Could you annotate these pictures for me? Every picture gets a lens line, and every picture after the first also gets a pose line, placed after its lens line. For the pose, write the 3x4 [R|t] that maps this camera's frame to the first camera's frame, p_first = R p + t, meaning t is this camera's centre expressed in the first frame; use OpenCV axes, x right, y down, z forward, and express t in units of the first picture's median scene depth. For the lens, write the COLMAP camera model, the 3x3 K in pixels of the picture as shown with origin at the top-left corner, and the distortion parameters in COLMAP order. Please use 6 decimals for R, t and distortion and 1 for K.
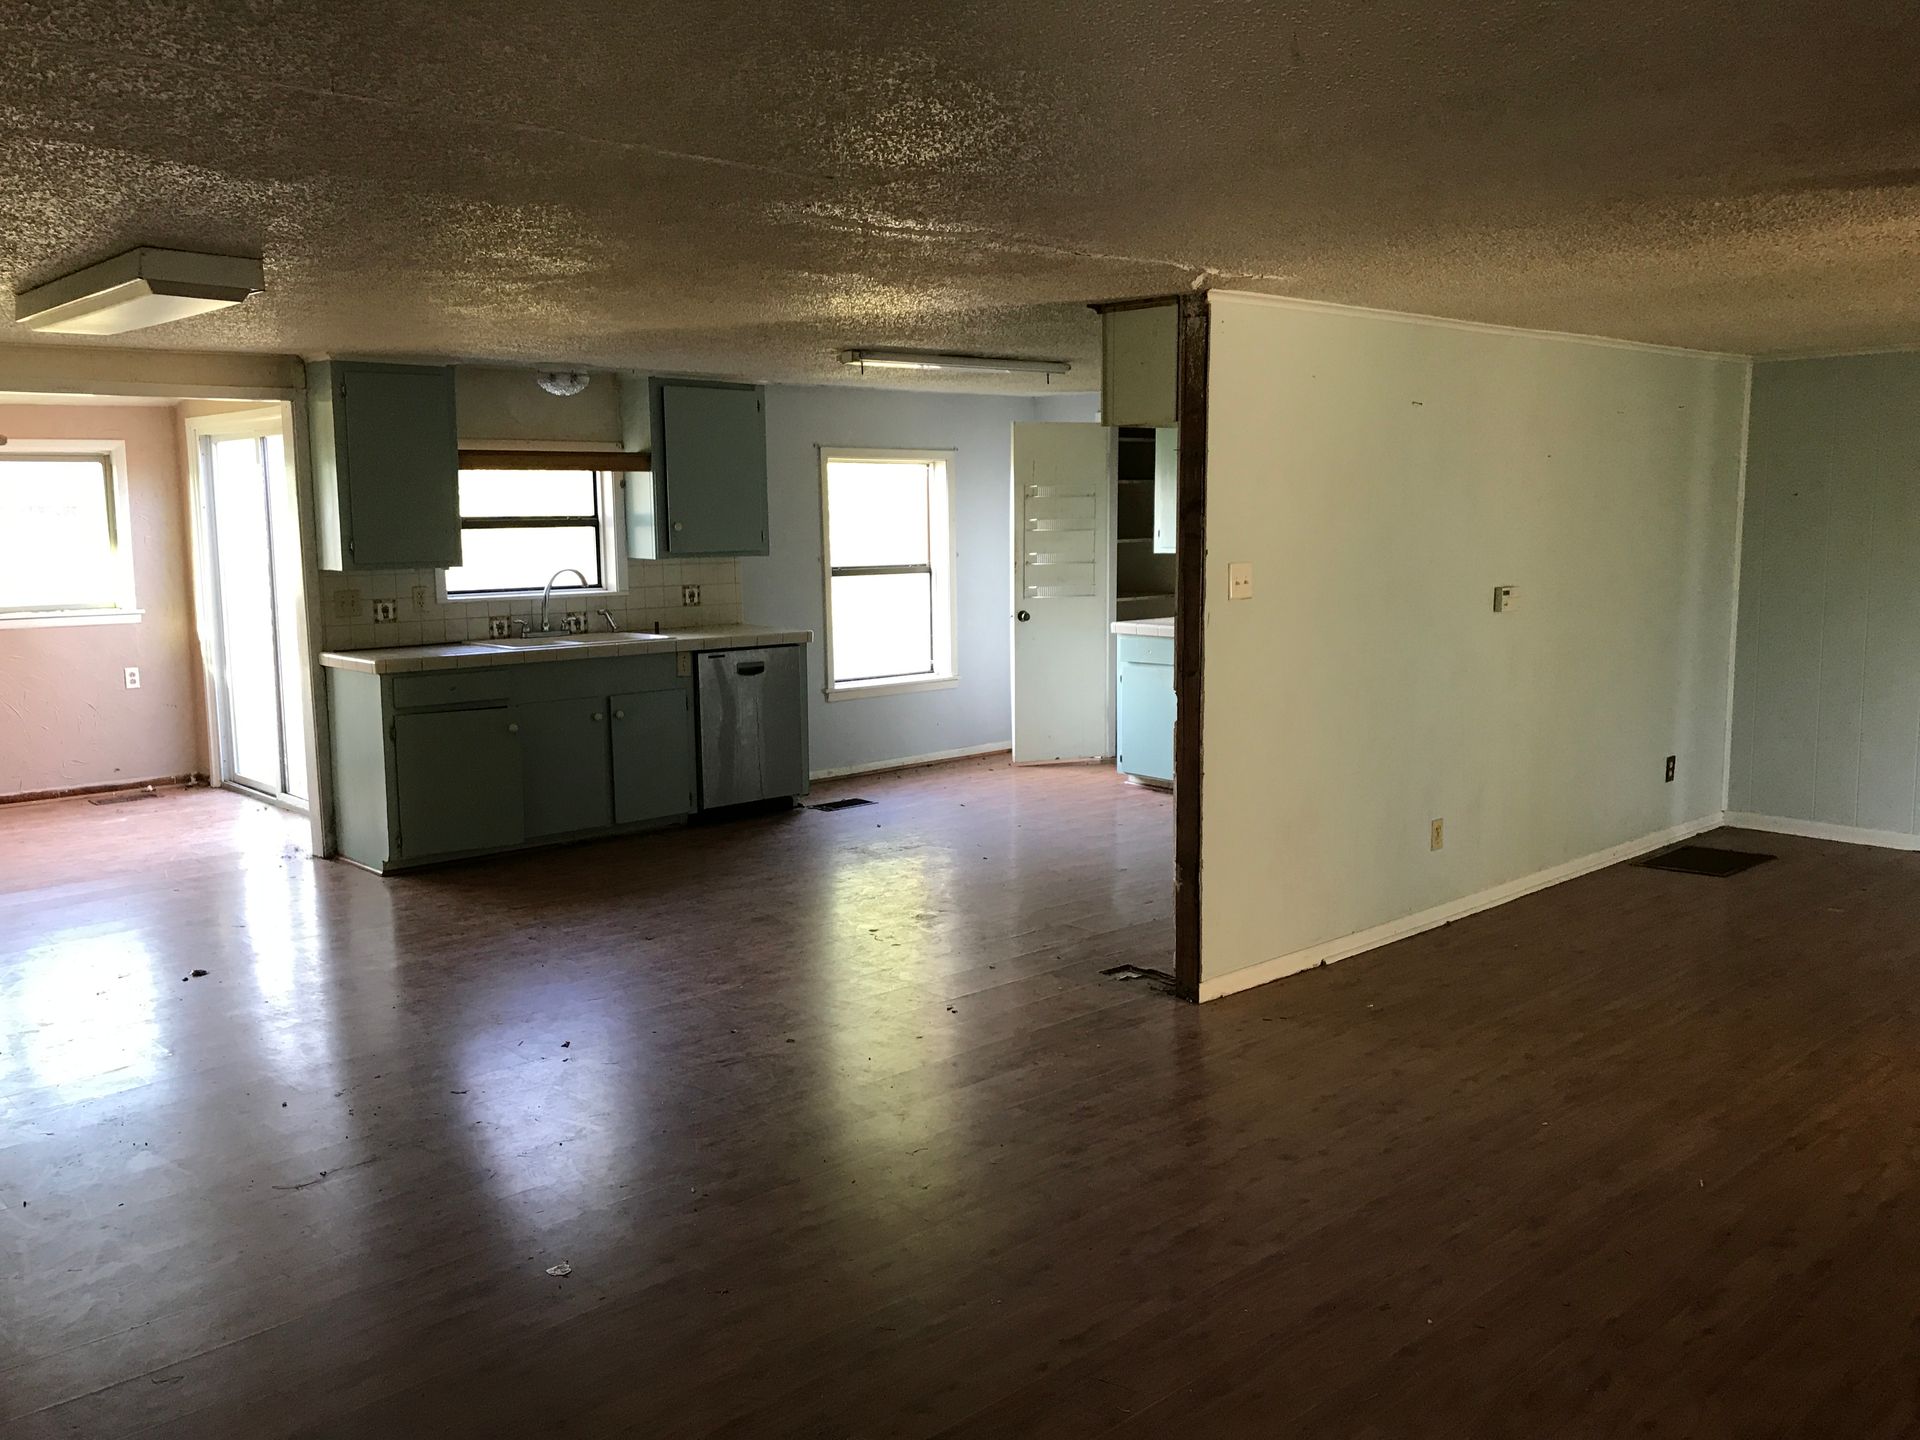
lens RADIAL K [[1579.4, 0, 997.1], [0, 1579.4, 728.2], [0, 0, 1]] dist [0.000512, 0.026288]
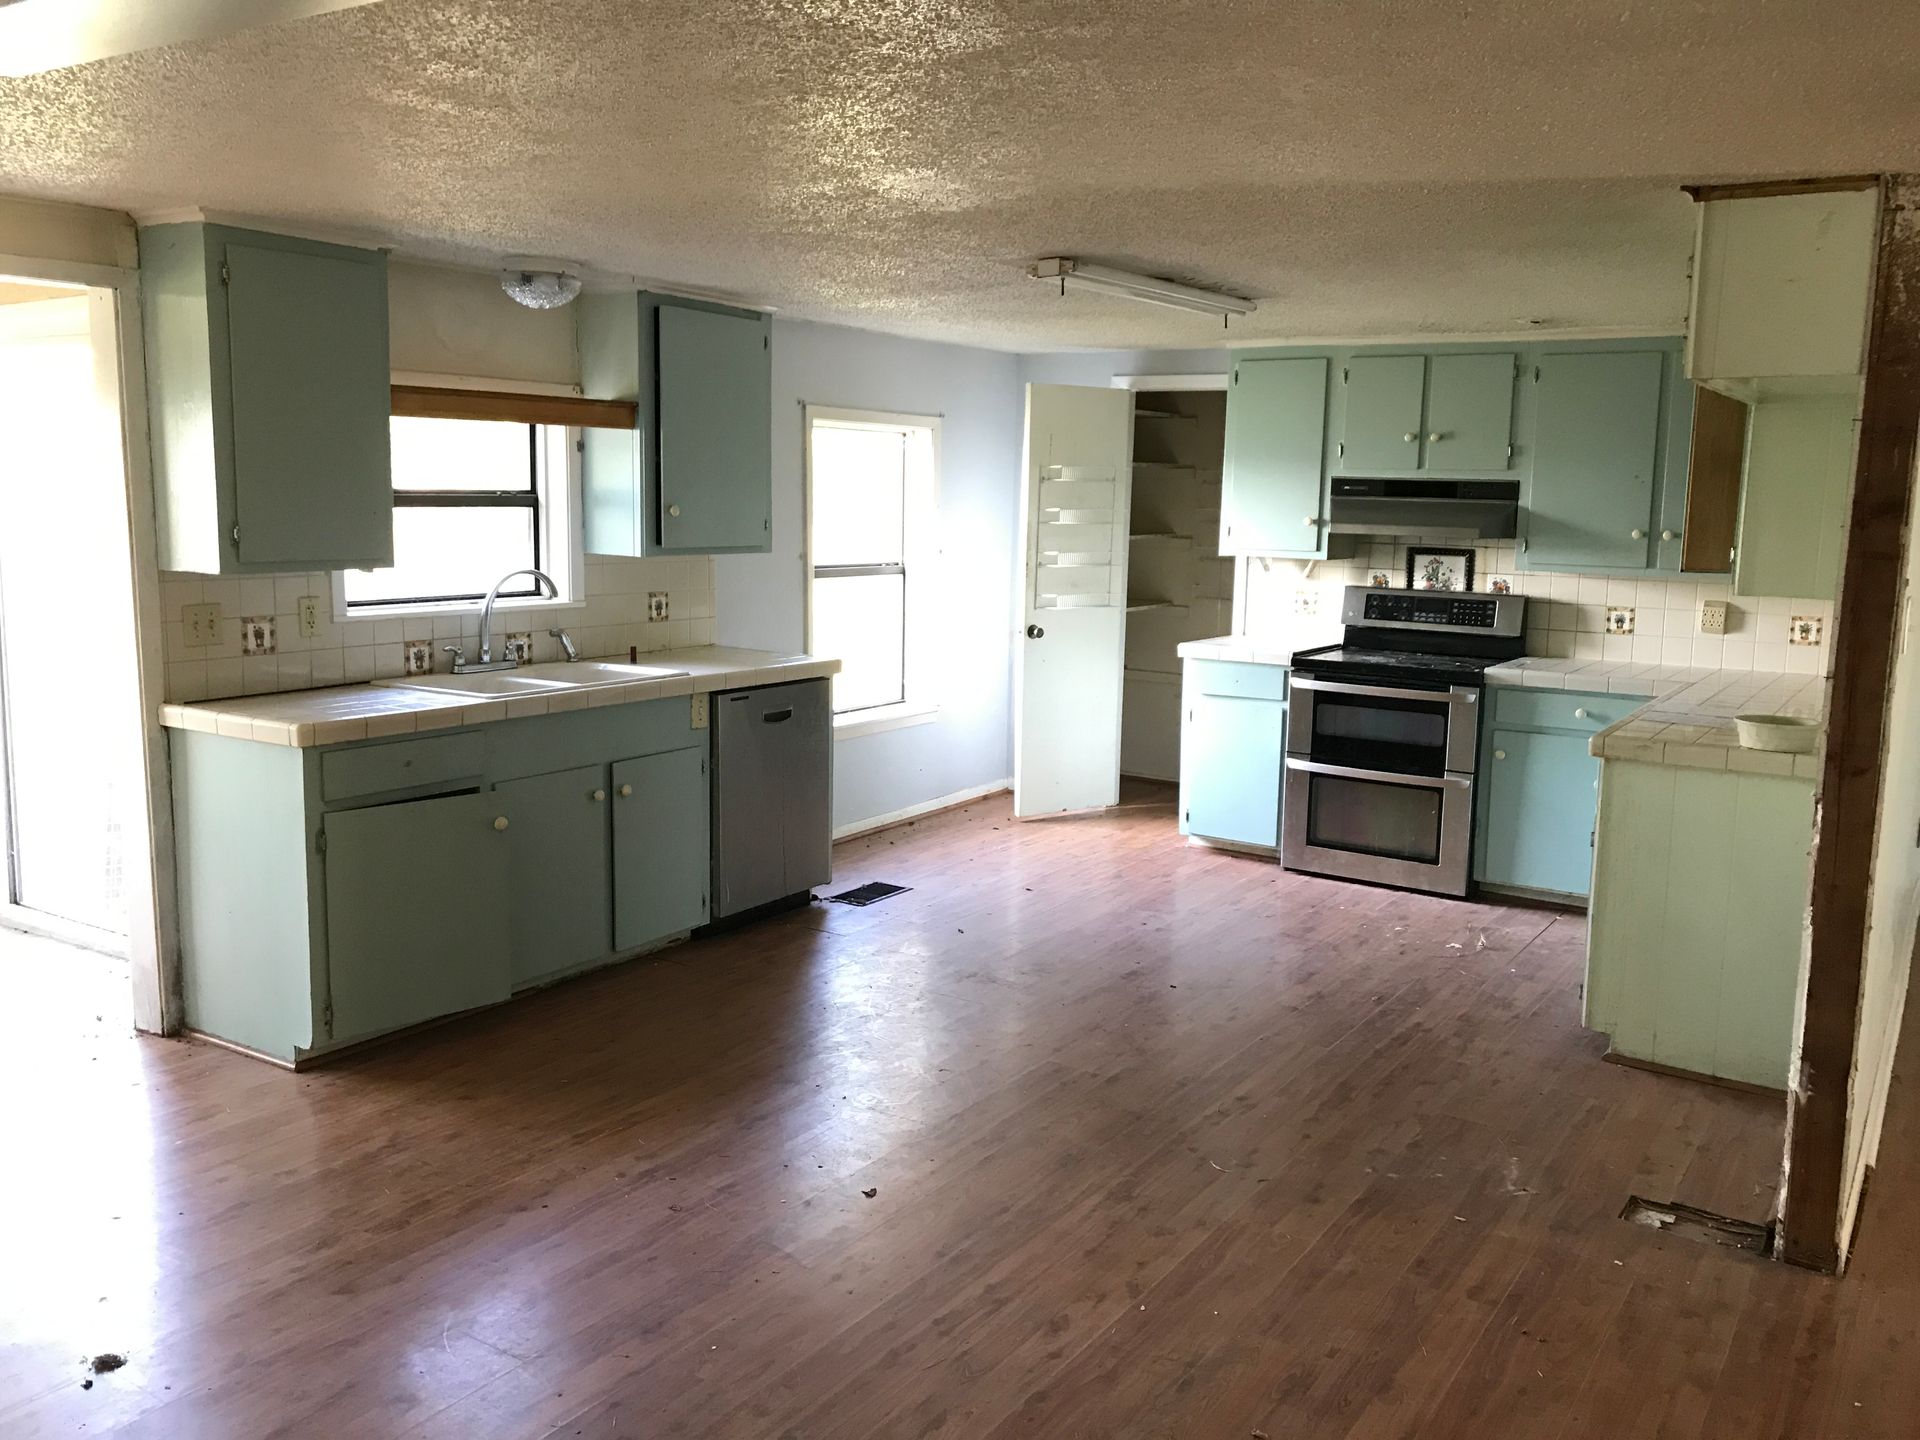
lens RADIAL K [[1579.4, 0, 965.6], [0, 1579.4, 725.0], [0, 0, 1]] dist [0.000512, 0.026288]
pose [[0.970768, -0.009086, 0.239850, -0.245252], [0.006493, 0.999912, 0.011599, -0.040708], [-0.239934, -0.009702, 0.970741, 0.297123]]
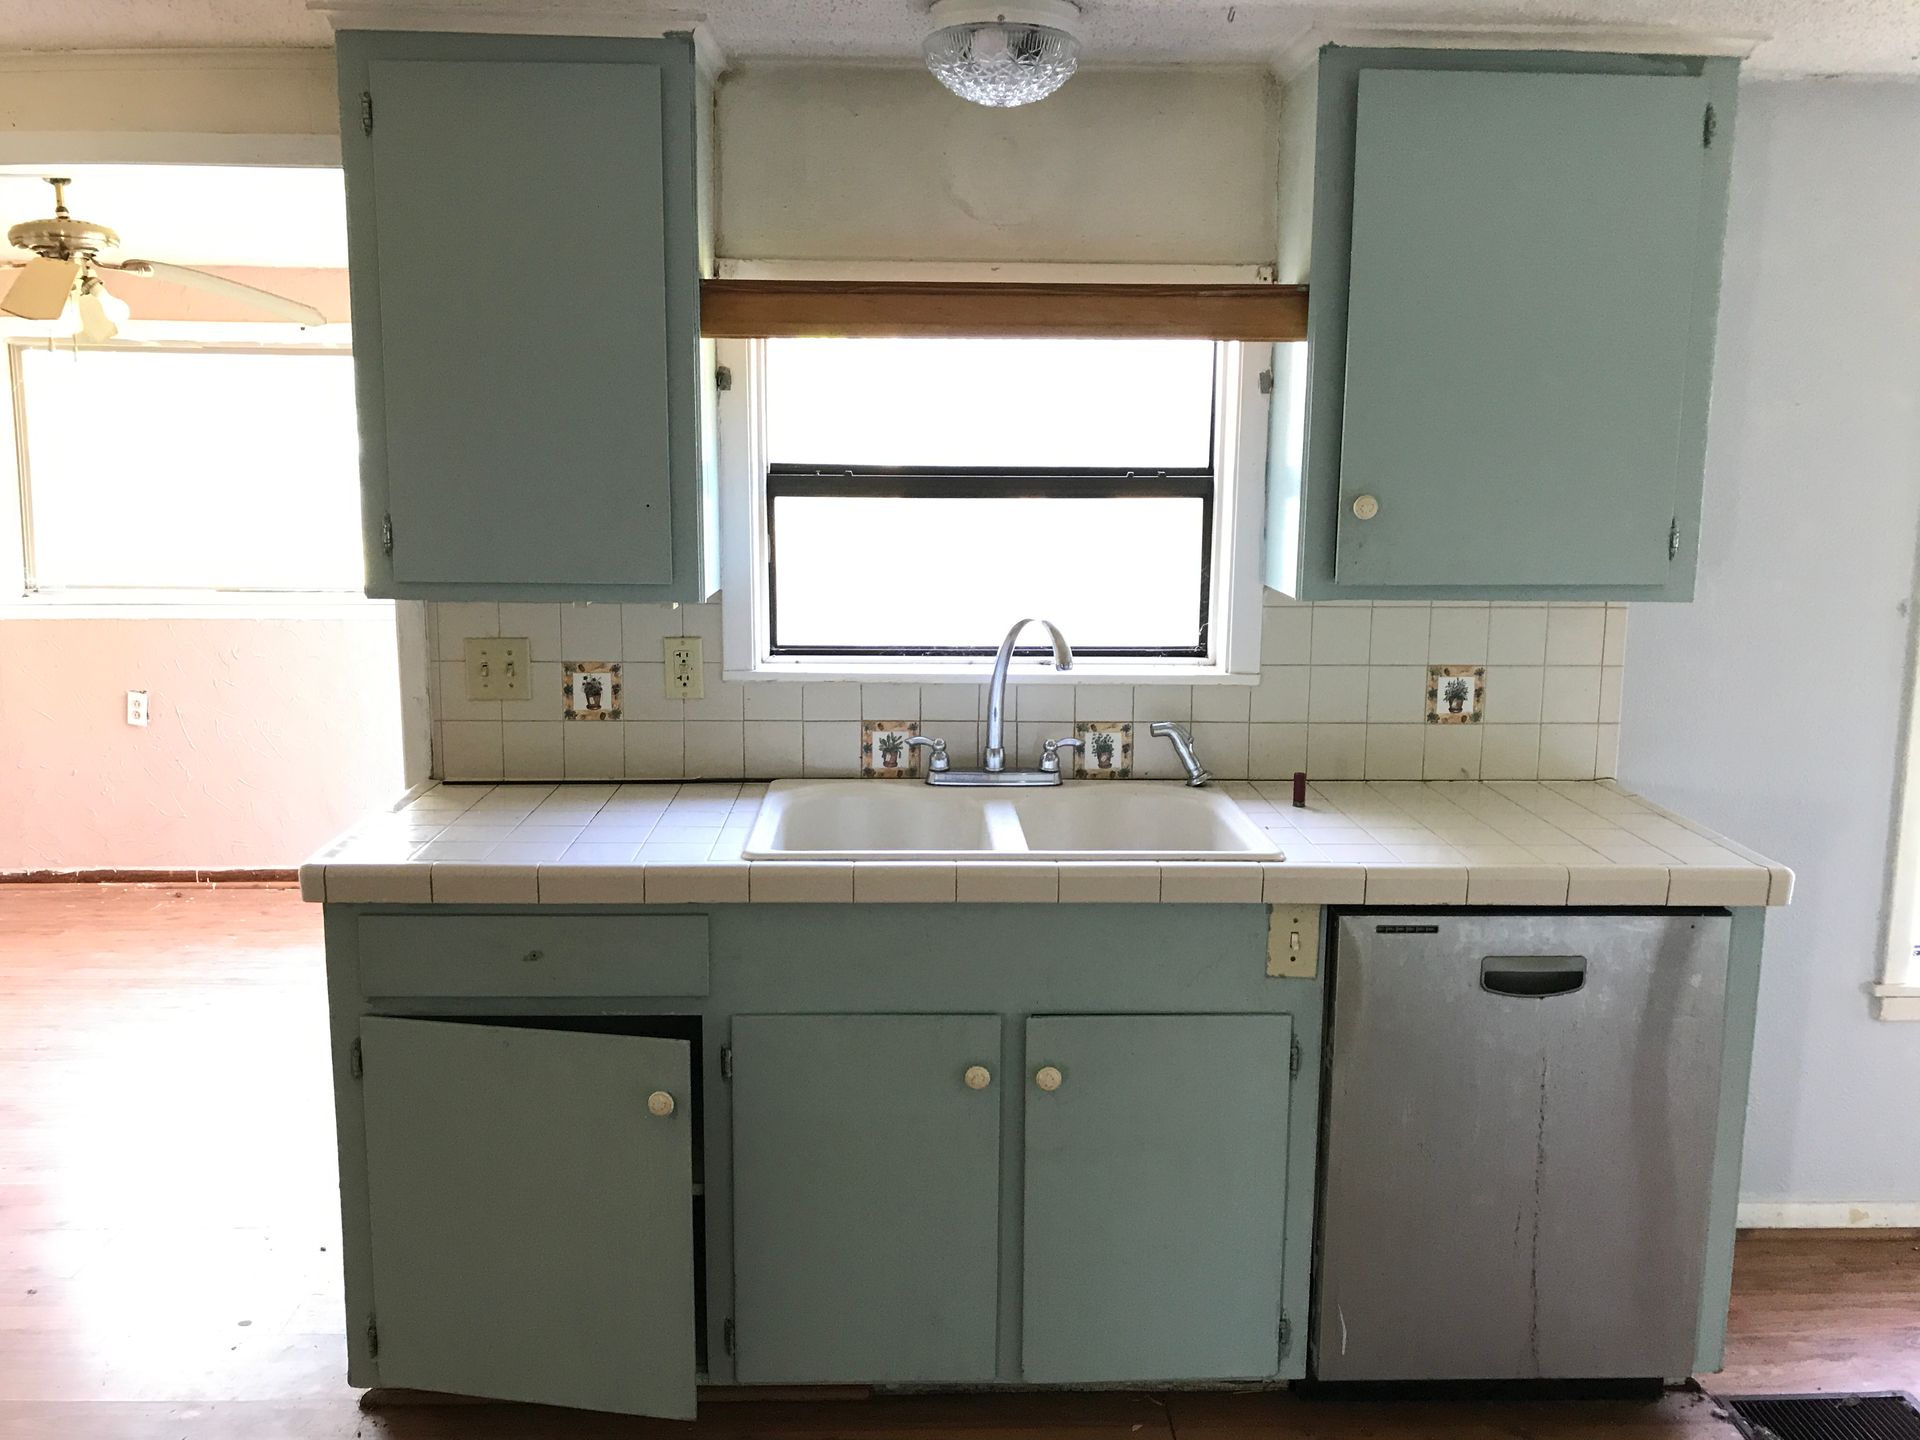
lens RADIAL K [[1579.4, 0, 988.6], [0, 1579.4, 705.2], [0, 0, 1]] dist [0.000512, 0.026288]
pose [[0.750357, 0.121620, -0.649748, -0.041937], [-0.105859, 0.992352, 0.063498, -0.099263], [0.652501, 0.021135, 0.757493, 0.700919]]
